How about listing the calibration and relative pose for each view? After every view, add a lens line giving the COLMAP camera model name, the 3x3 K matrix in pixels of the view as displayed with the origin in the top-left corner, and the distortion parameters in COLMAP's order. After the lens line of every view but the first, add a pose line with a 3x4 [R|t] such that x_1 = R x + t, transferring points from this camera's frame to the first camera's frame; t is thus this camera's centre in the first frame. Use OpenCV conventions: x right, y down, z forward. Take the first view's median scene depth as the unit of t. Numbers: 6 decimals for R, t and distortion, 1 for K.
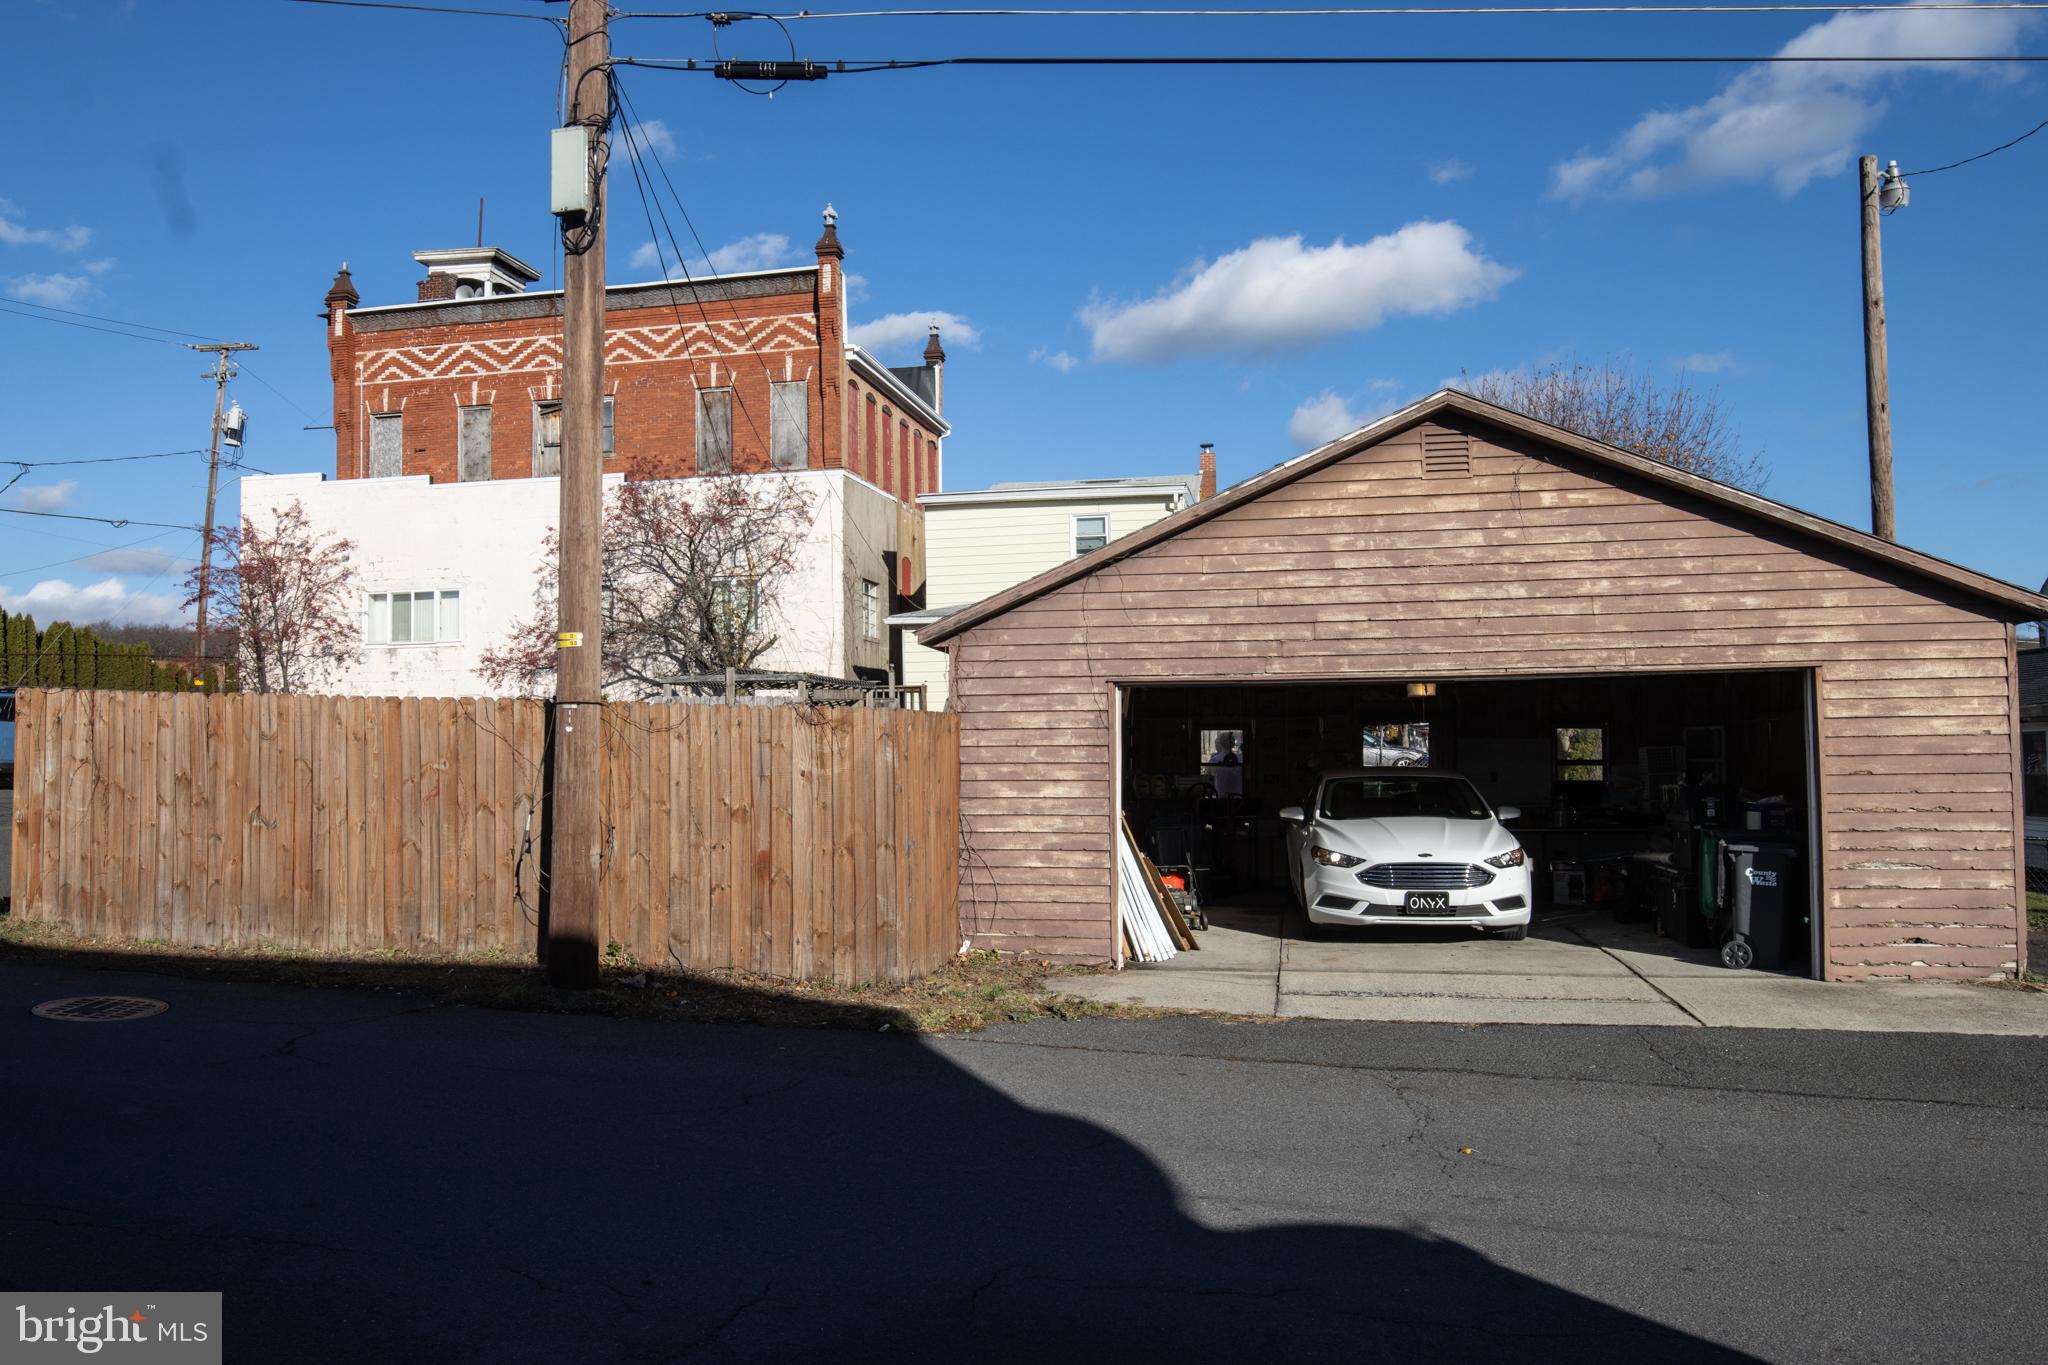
lens RADIAL K [[1527.1, 0, 1022.7], [0, 1527.1, 678.0], [0, 0, 1]] dist [-0.024925, -0.009240]
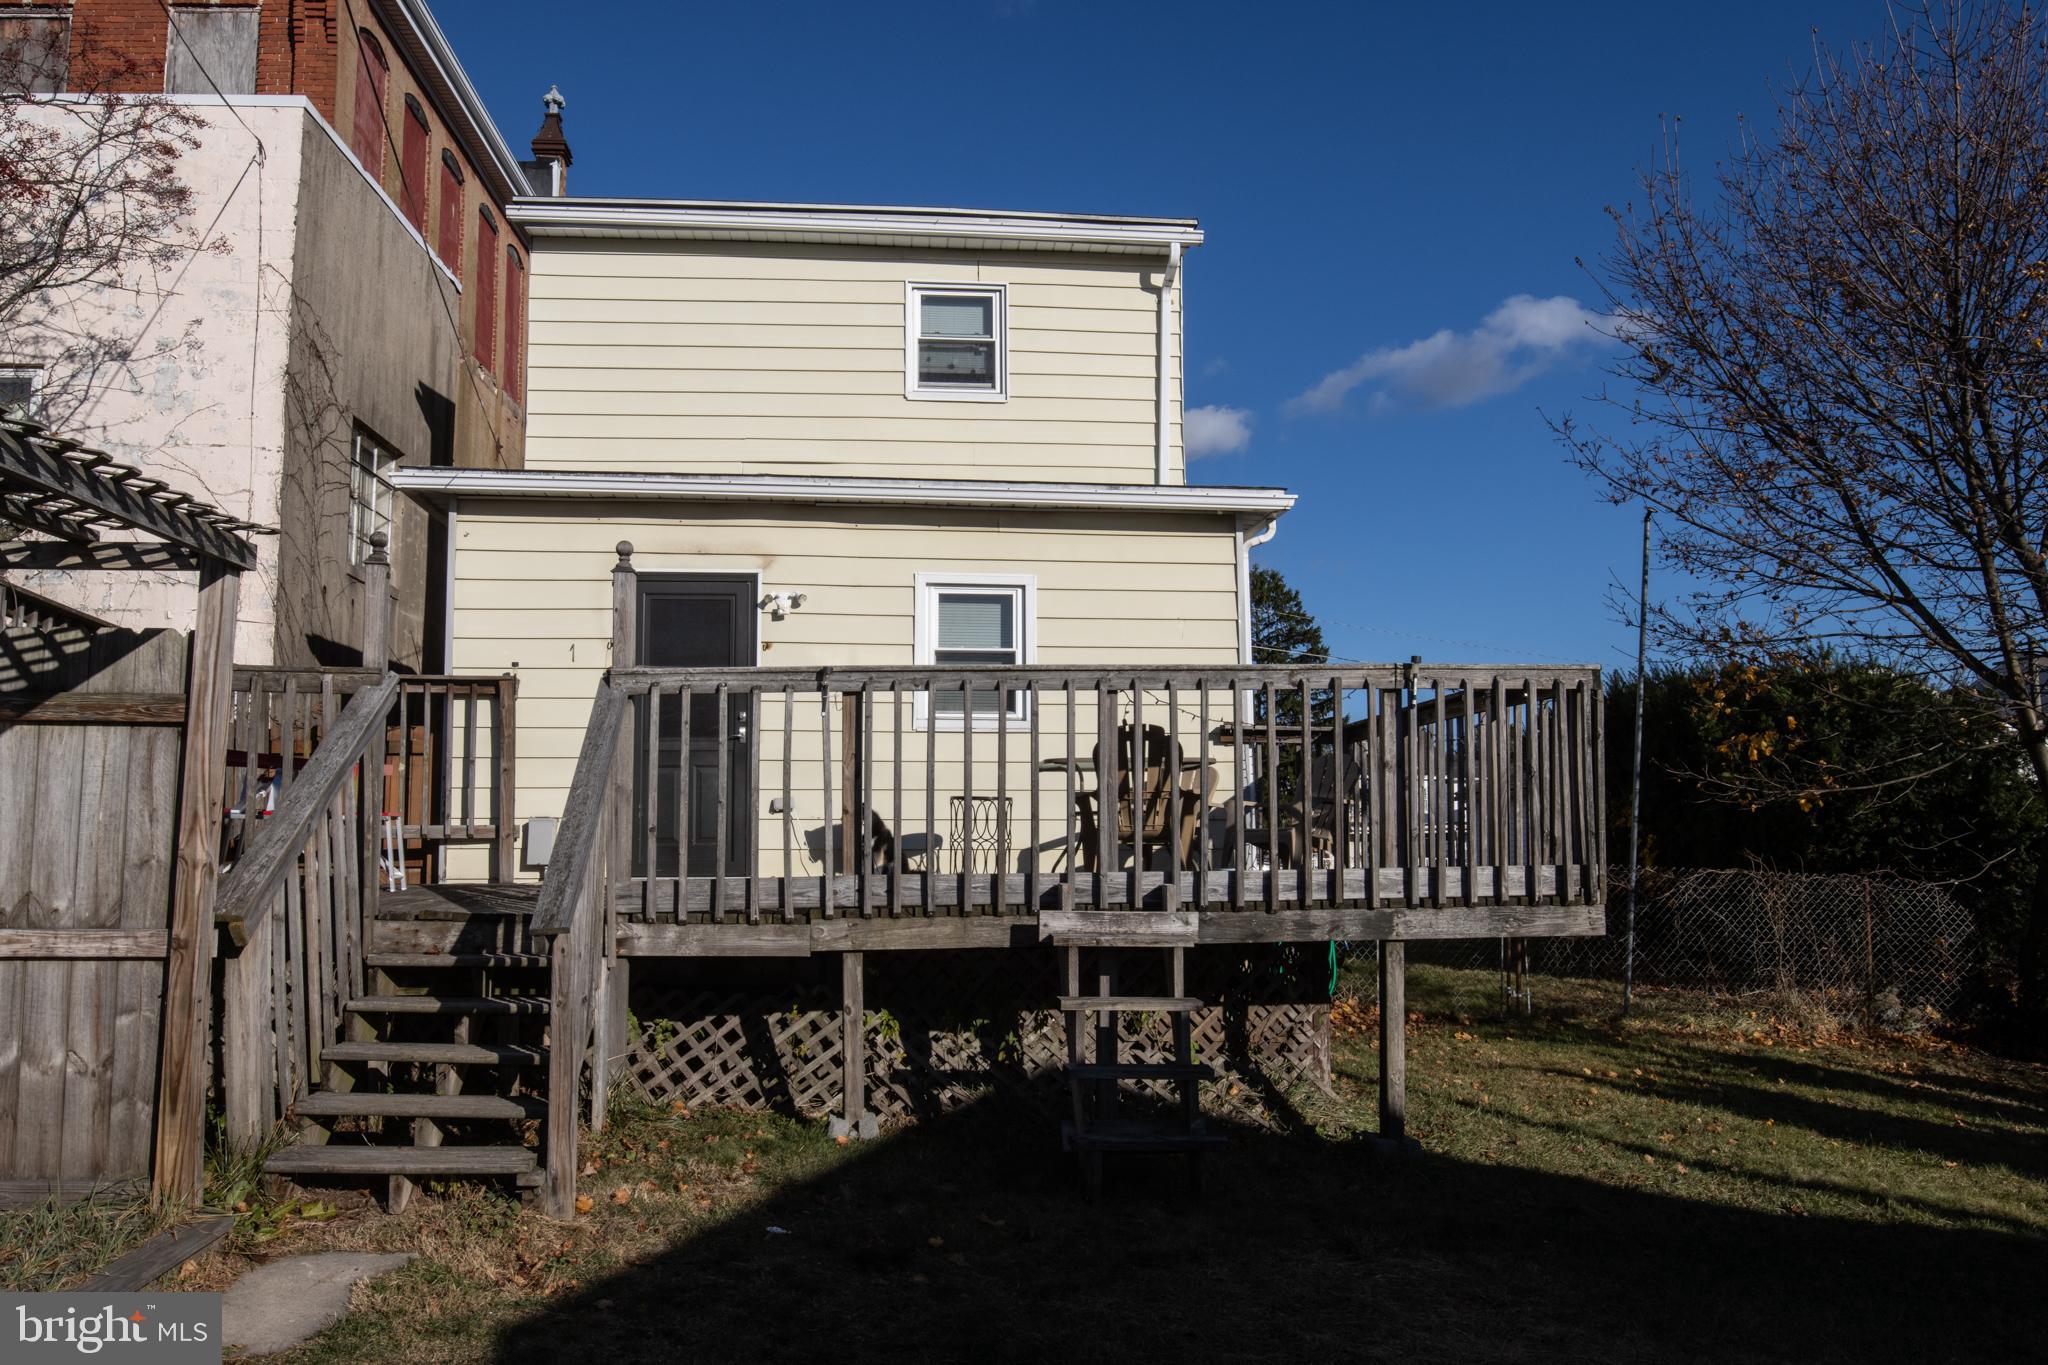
lens RADIAL K [[1527.1, 0, 1021.2], [0, 1527.1, 681.4], [0, 0, 1]] dist [-0.024925, -0.009240]
pose [[0.965418, 0.037188, 0.258041, -0.040072], [-0.021537, 0.997767, -0.063218, 0.022727], [-0.259815, 0.055474, 0.964064, 0.612246]]
